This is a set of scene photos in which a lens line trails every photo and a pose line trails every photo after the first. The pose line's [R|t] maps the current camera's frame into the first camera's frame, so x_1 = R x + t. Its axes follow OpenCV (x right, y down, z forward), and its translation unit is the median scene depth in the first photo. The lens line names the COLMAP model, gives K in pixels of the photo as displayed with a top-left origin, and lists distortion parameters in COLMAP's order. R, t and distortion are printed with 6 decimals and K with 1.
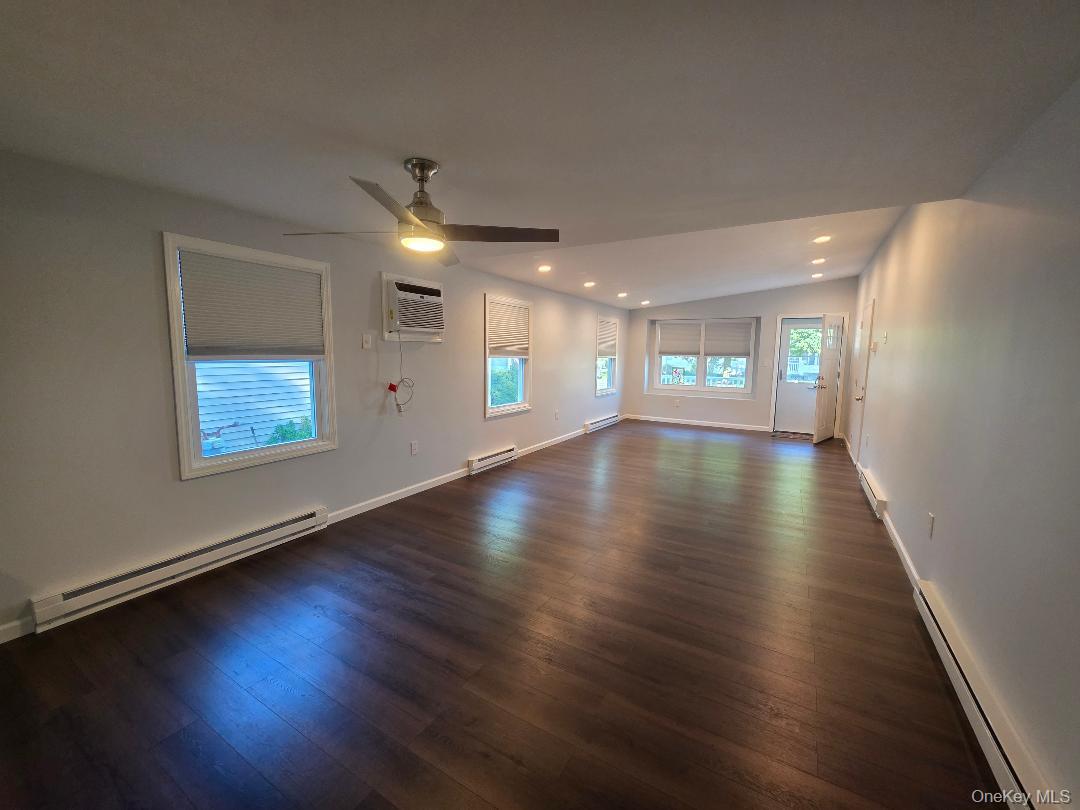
lens RADIAL K [[442.1, 0, 540.0], [0, 442.1, 405.0], [0, 0, 1]] dist [0.001284, -0.000048]
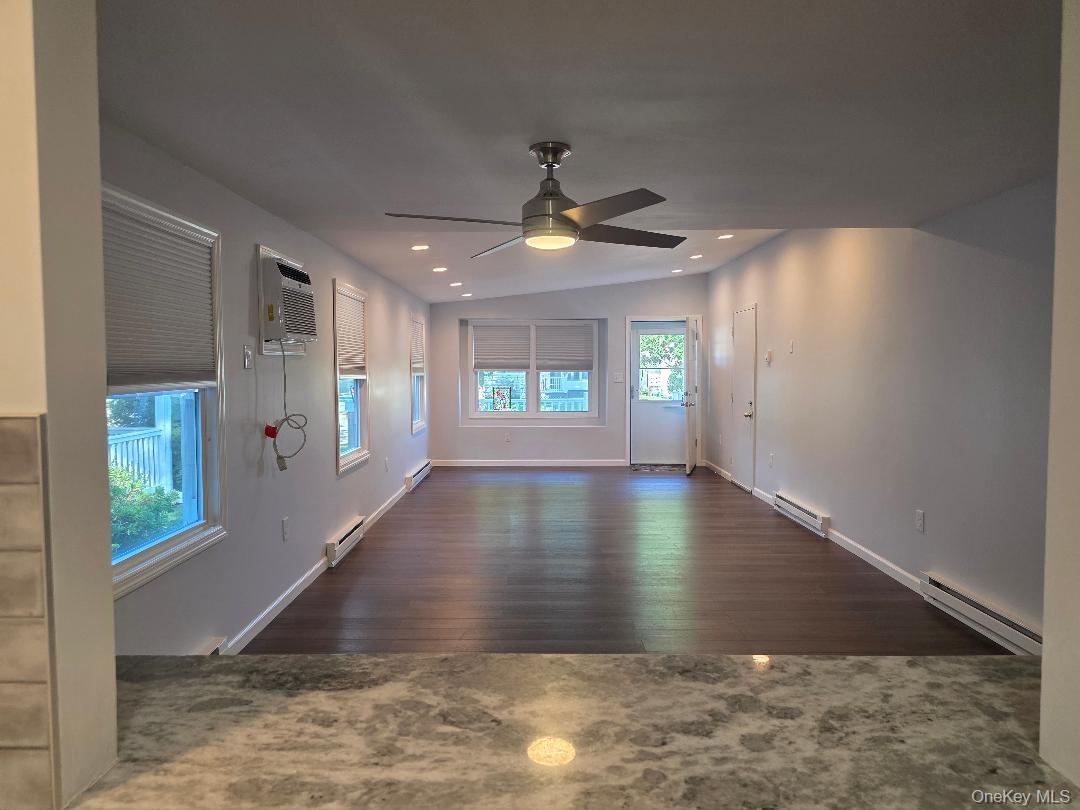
lens RADIAL K [[730.1, 0, 540.0], [0, 730.1, 405.0], [0, 0, 1]] dist [0.051190, -0.002443]
pose [[0.858175, -0.042112, 0.511627, -0.282470], [0.074376, 0.996314, -0.042749, -0.001996], [-0.507941, 0.074739, 0.858143, -0.034567]]
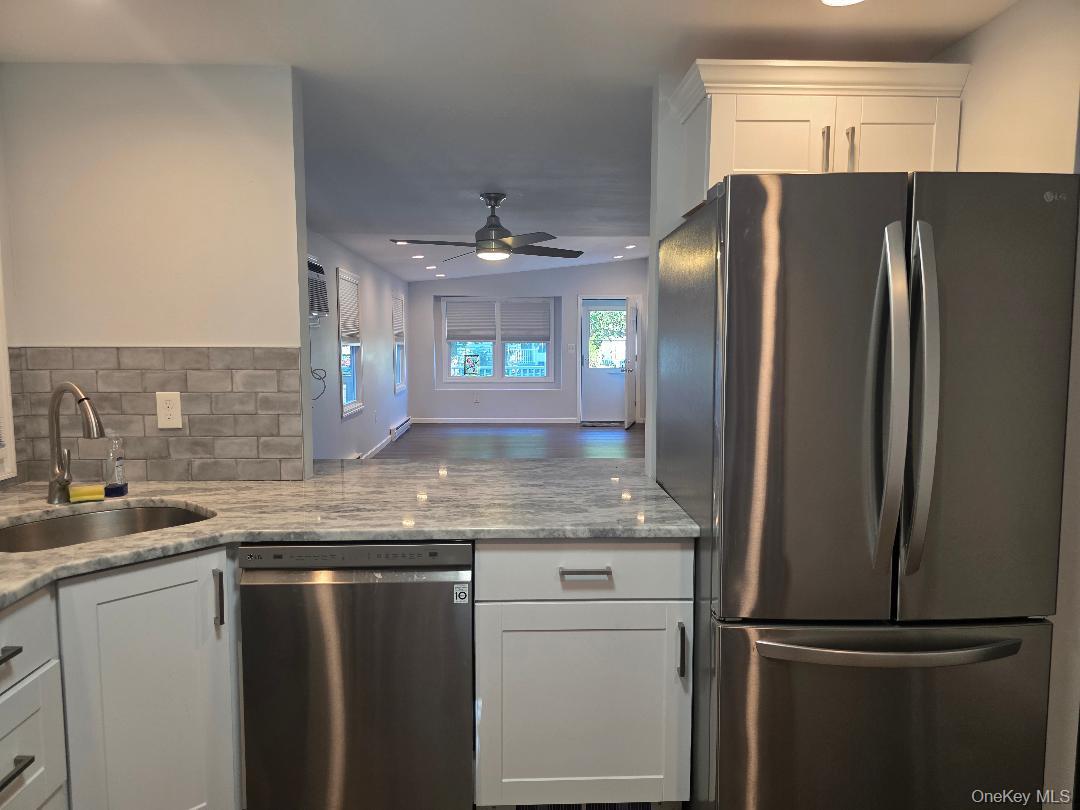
lens RADIAL K [[730.1, 0, 540.0], [0, 730.1, 405.0], [0, 0, 1]] dist [0.051190, -0.002443]
pose [[0.839859, -0.059785, 0.539502, -0.380885], [0.073048, 0.997323, -0.003196, 0.024860], [-0.537867, 0.042094, 0.841978, -0.242082]]
